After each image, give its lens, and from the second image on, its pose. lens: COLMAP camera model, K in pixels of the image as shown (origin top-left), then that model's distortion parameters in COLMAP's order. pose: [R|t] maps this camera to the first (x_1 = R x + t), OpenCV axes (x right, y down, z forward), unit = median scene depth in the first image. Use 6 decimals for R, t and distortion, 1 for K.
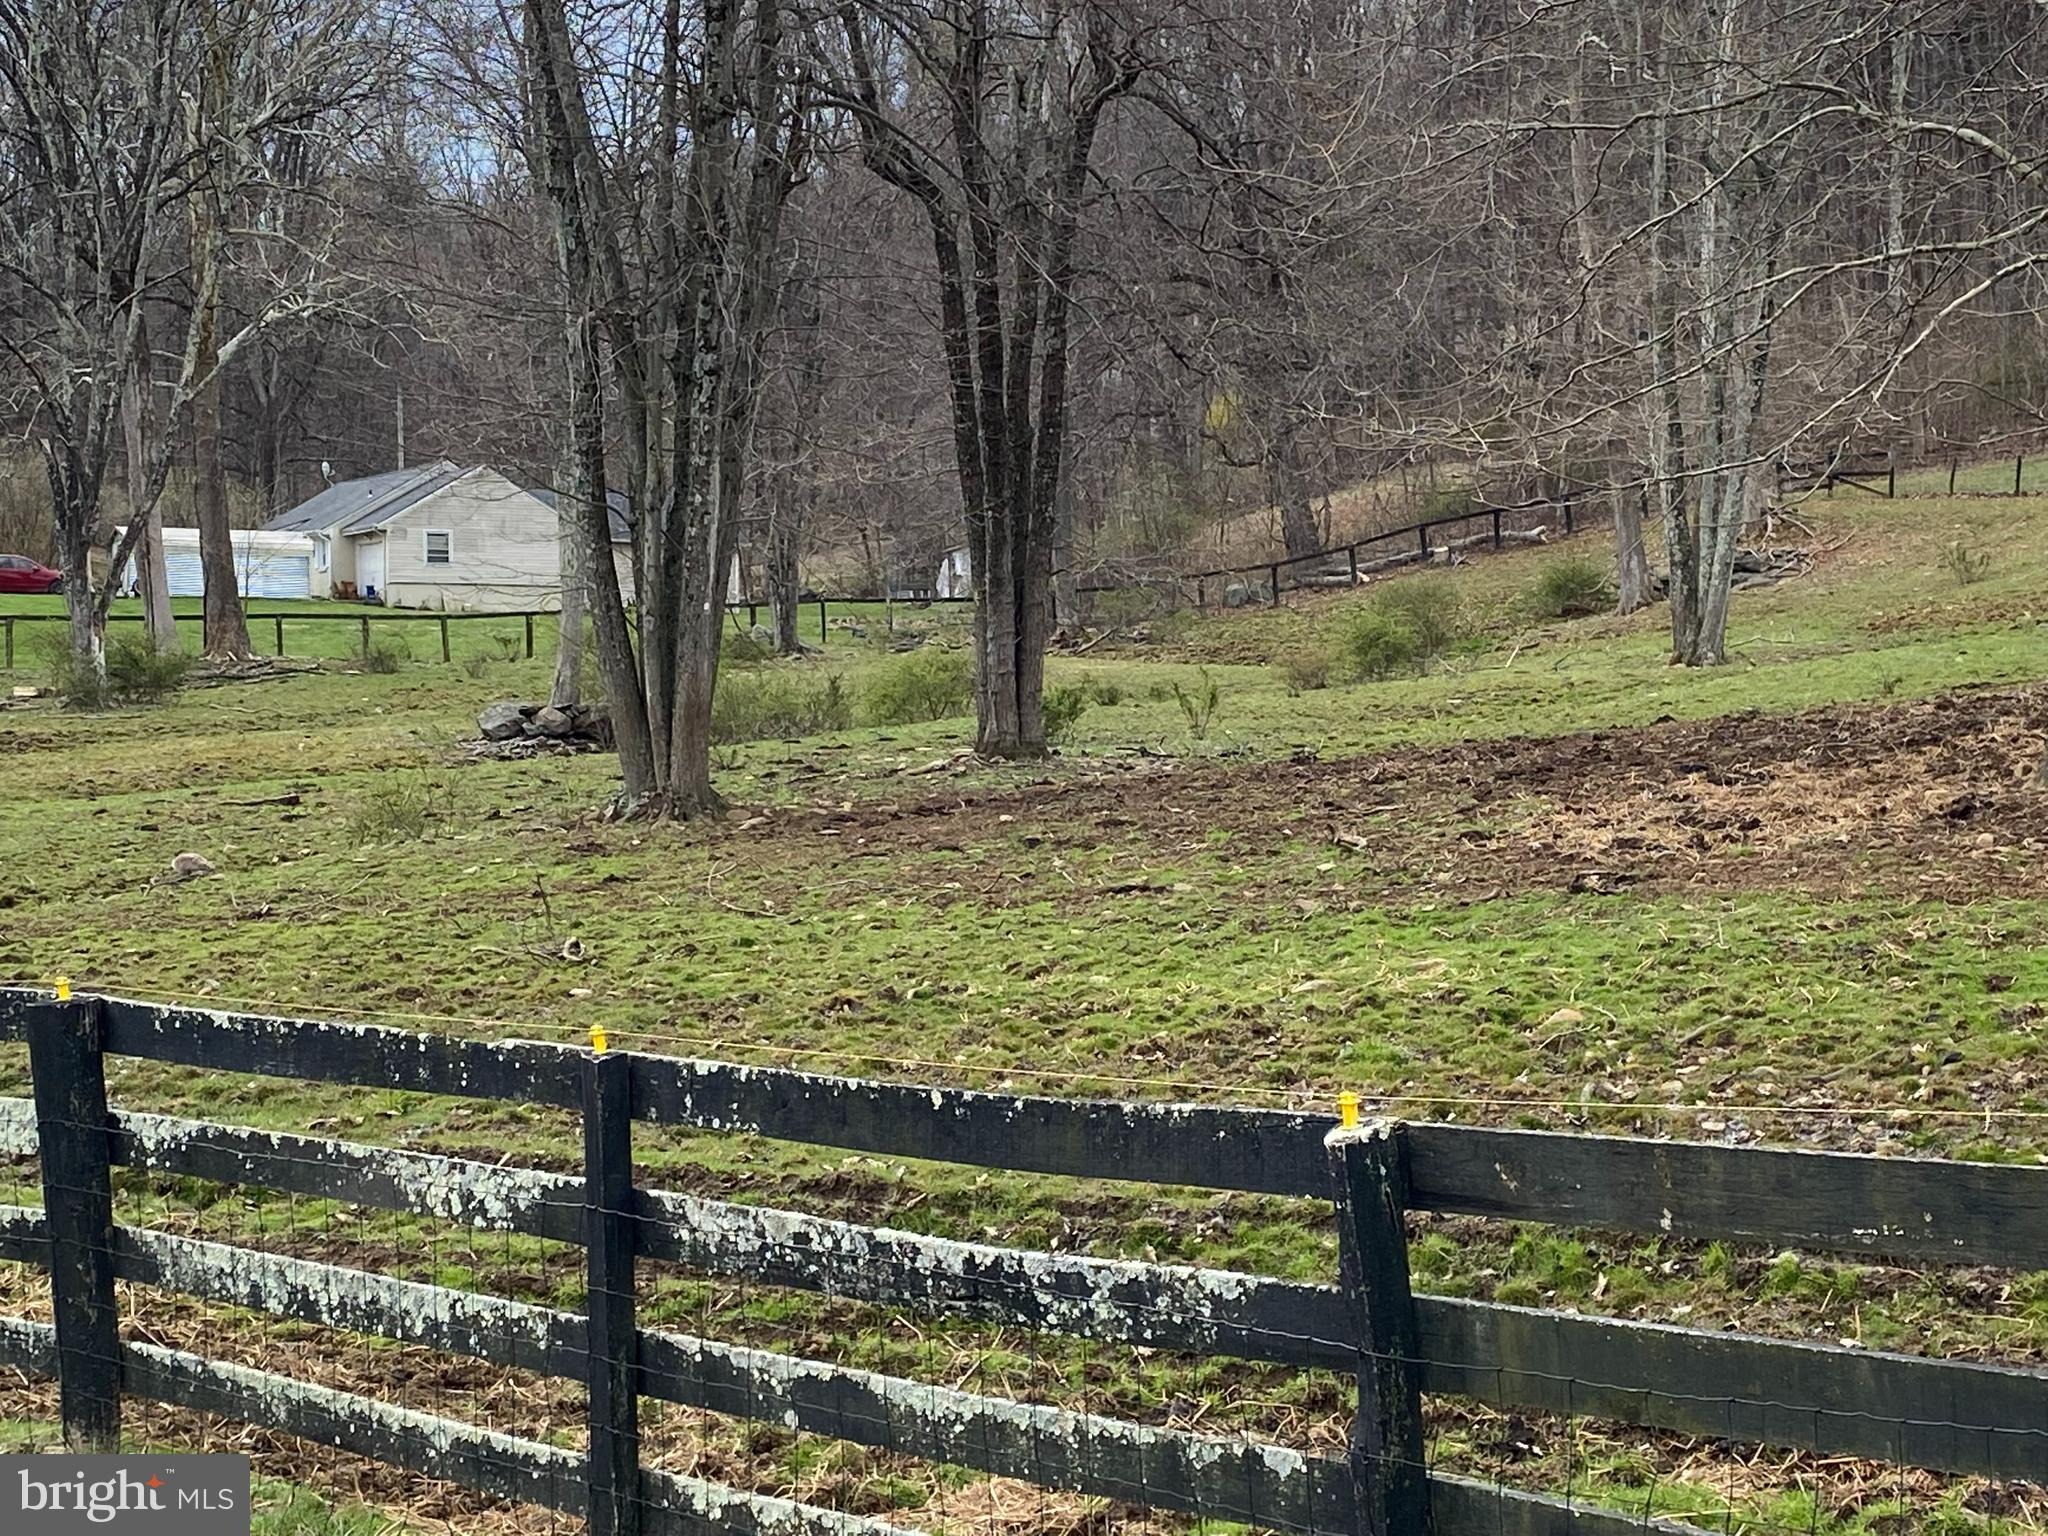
lens RADIAL K [[3658.7, 0, 1024.0], [0, 3658.7, 768.0], [0, 0, 1]] dist [0.125405, -0.016284]
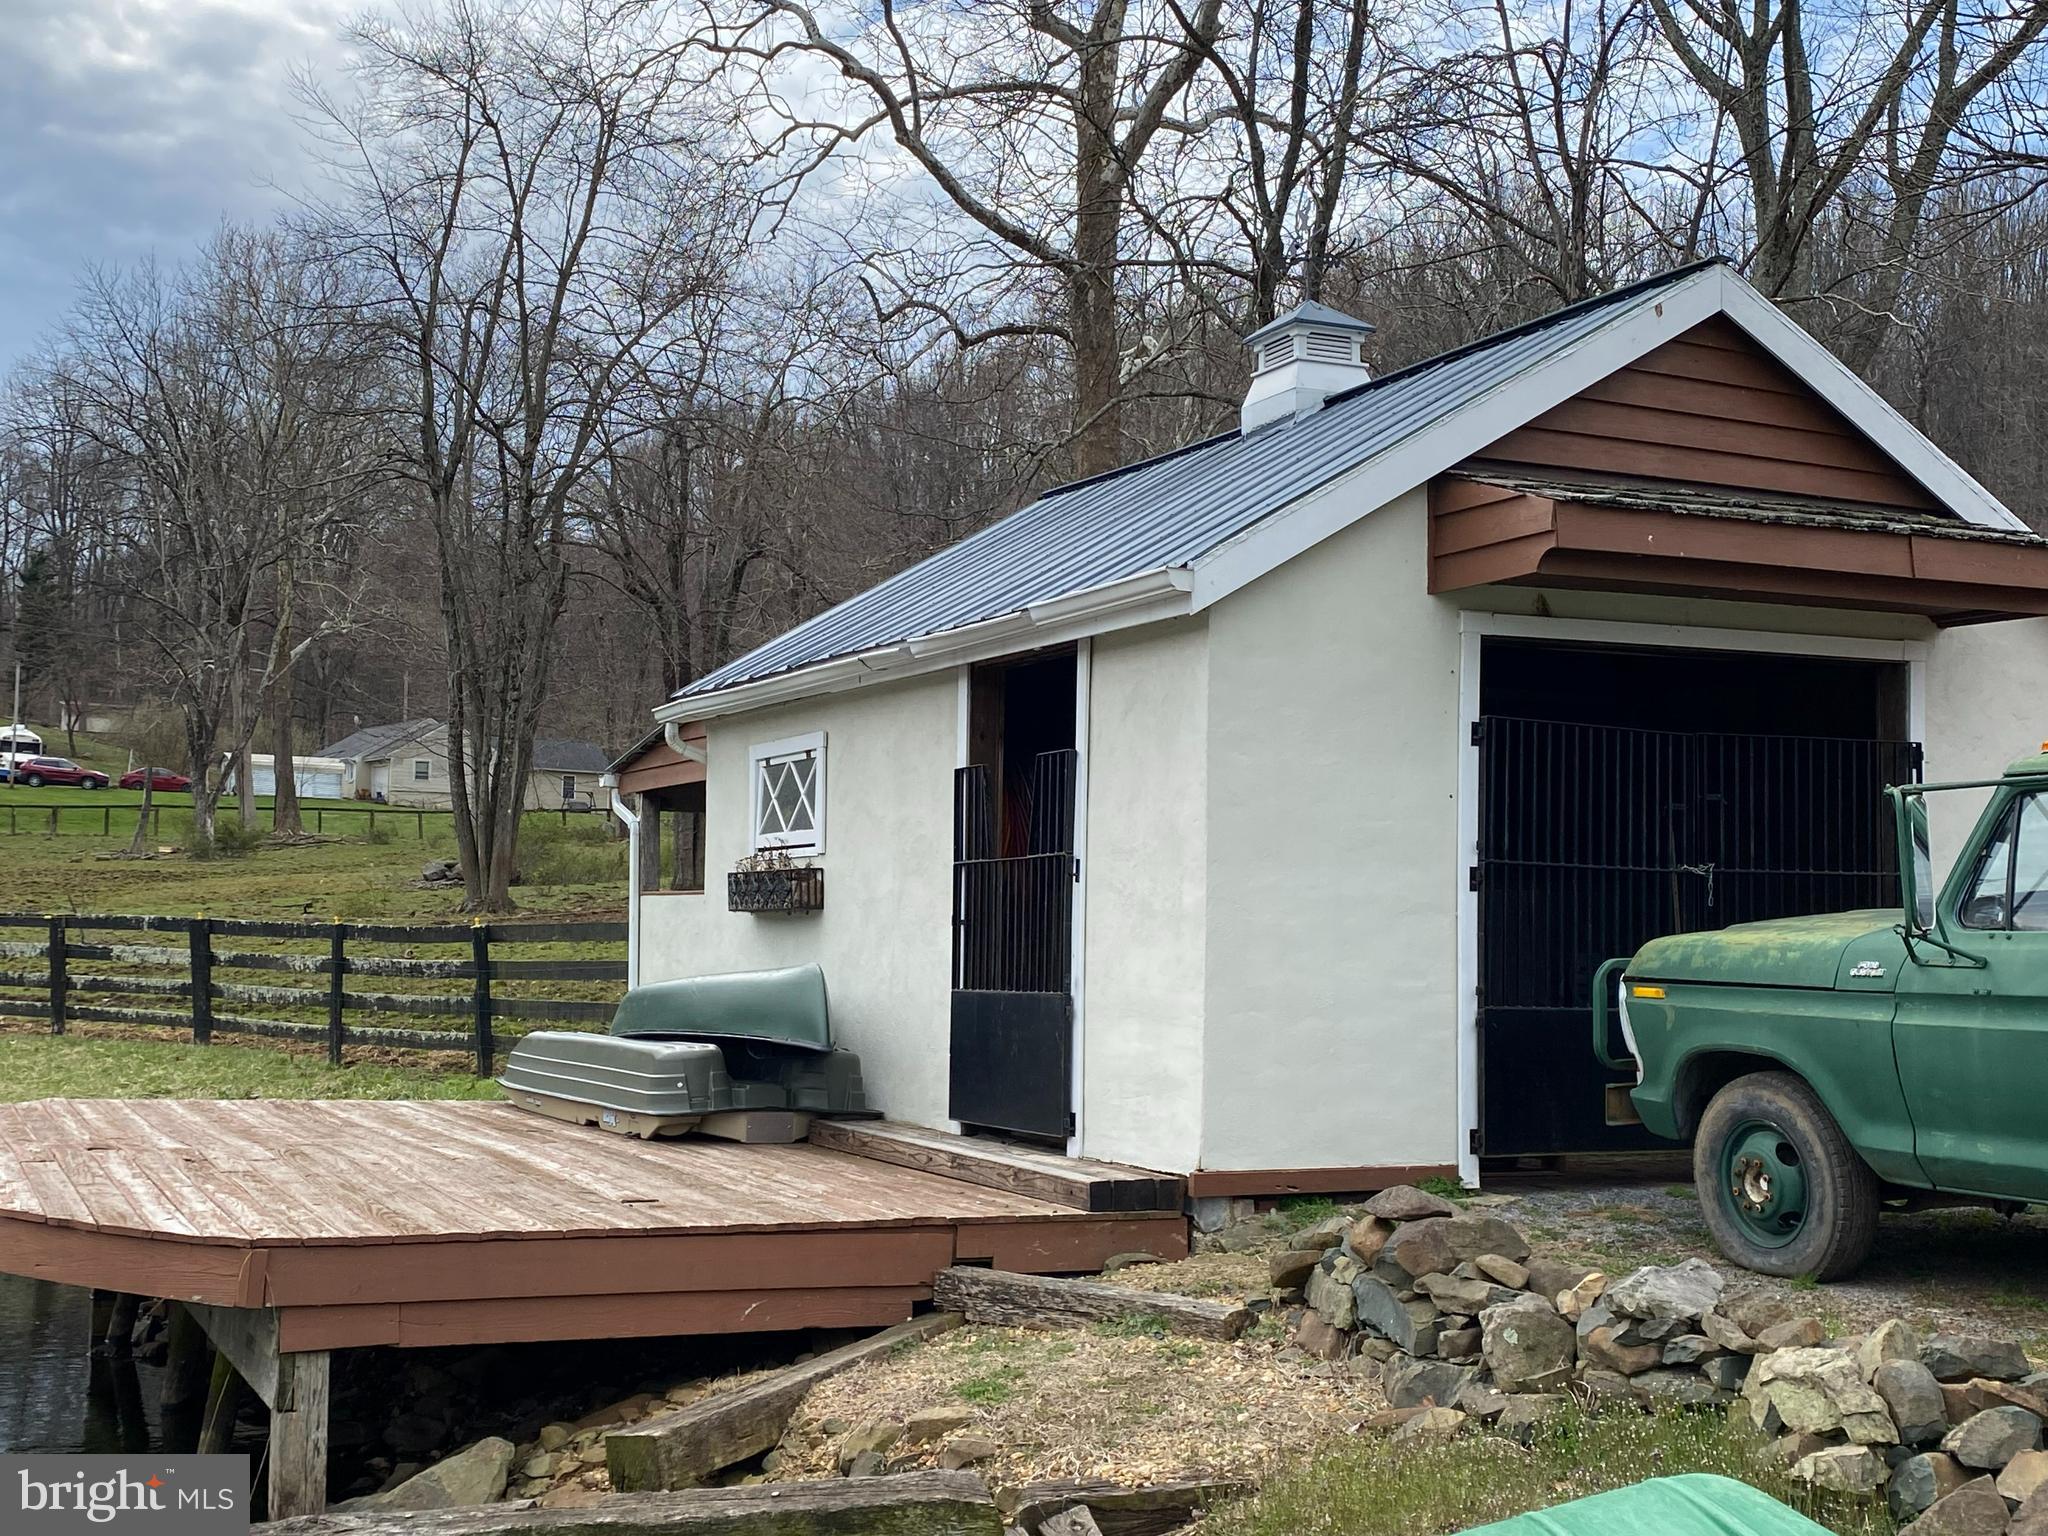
lens RADIAL K [[2431.9, 0, 1024.0], [0, 2431.9, 768.0], [0, 0, 1]] dist [0.059412, -0.024198]
pose [[0.996770, 0.029329, 0.074760, 0.048059], [-0.024453, 0.997564, -0.065328, 0.007147], [-0.076494, 0.063289, 0.995059, -0.193964]]
